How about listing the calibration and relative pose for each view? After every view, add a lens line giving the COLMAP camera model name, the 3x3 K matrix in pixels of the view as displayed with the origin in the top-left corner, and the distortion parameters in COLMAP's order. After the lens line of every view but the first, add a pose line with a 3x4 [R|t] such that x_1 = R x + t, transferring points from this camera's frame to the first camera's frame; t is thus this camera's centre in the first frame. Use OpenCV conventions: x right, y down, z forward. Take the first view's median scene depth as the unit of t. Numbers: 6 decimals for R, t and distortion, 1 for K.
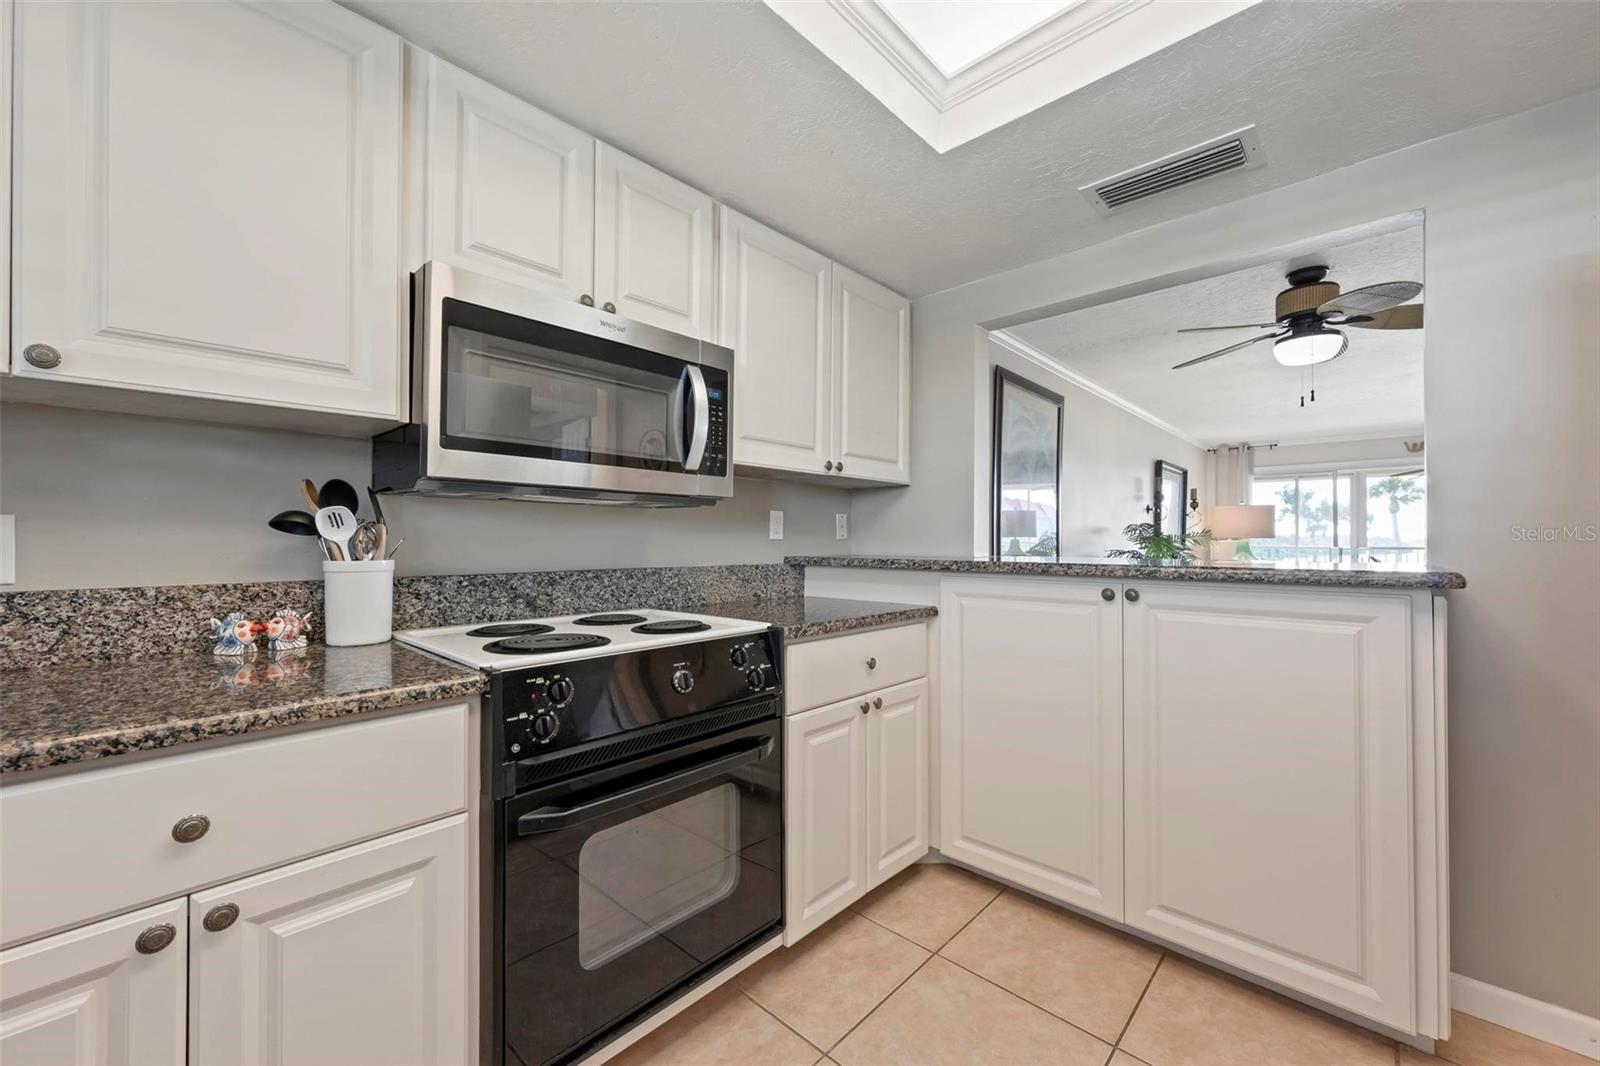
lens RADIAL K [[631.4, 0, 787.1], [0, 631.4, 532.6], [0, 0, 1]] dist [0.000496, 0.000233]
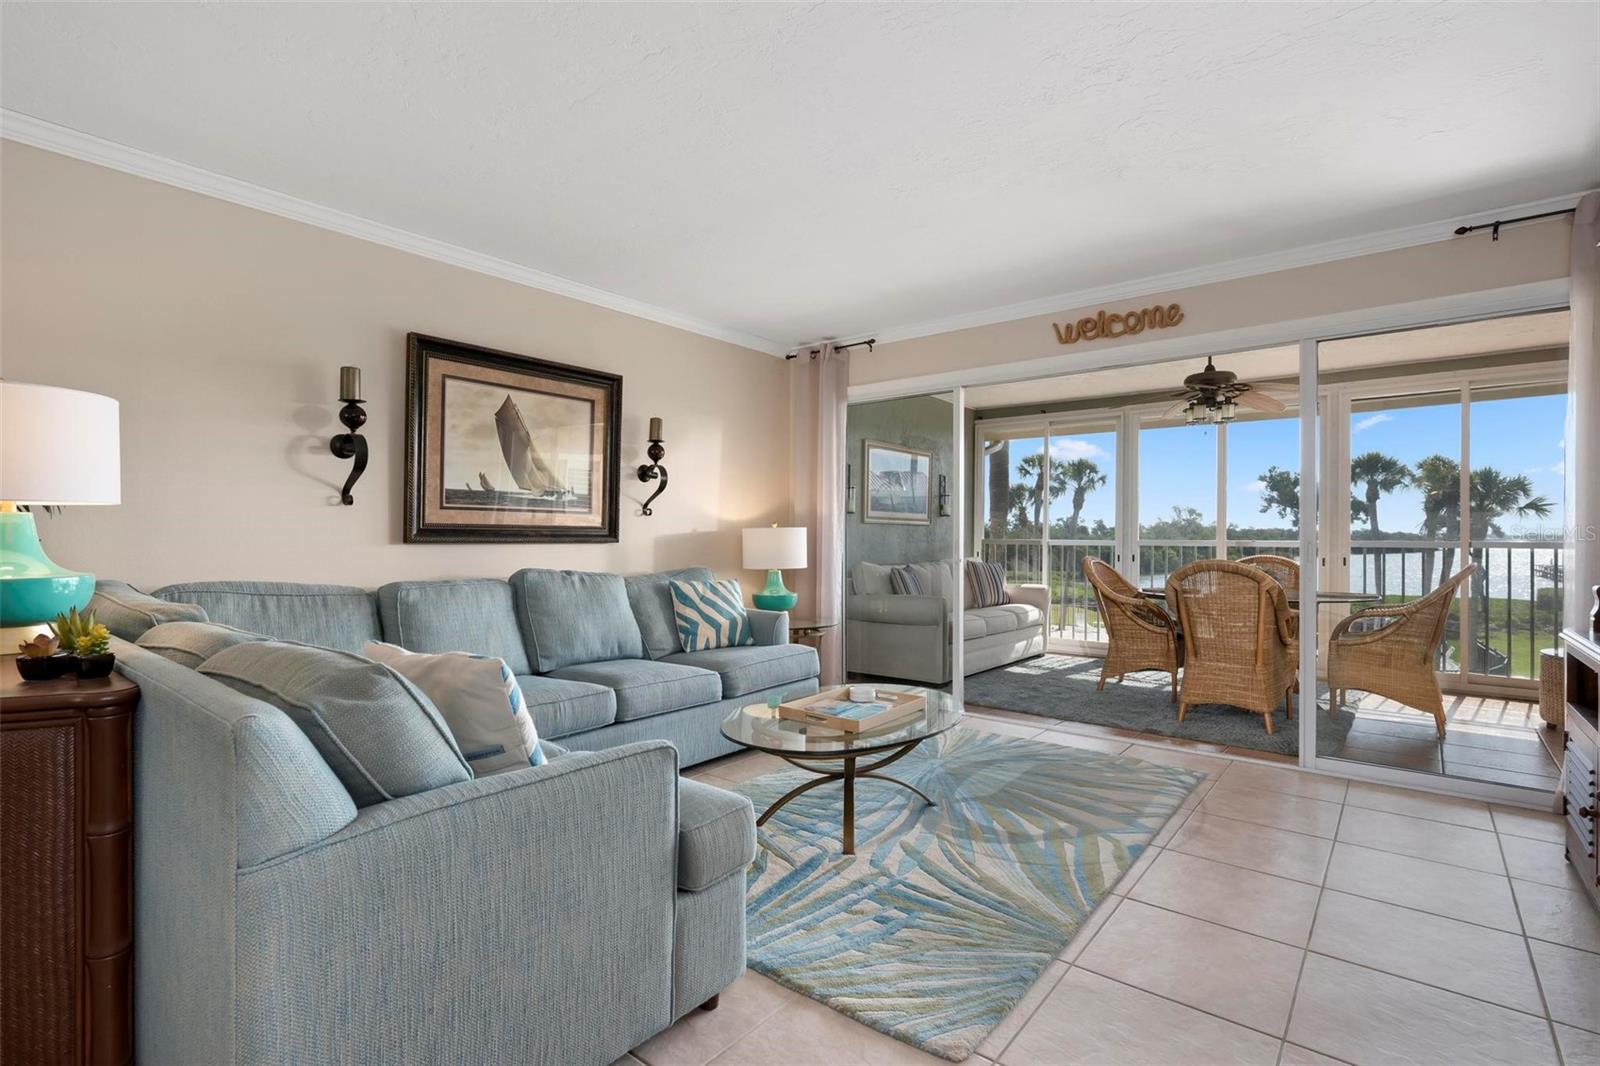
lens RADIAL K [[762.2, 0, 785.7], [0, 762.2, 536.0], [0, 0, 1]] dist [0.001393, -0.000184]
pose [[0.997537, 0.001201, 0.070125, 2.814430], [-0.002098, 0.999917, 0.012724, 0.050319], [-0.070104, -0.012840, 0.997457, 1.648181]]
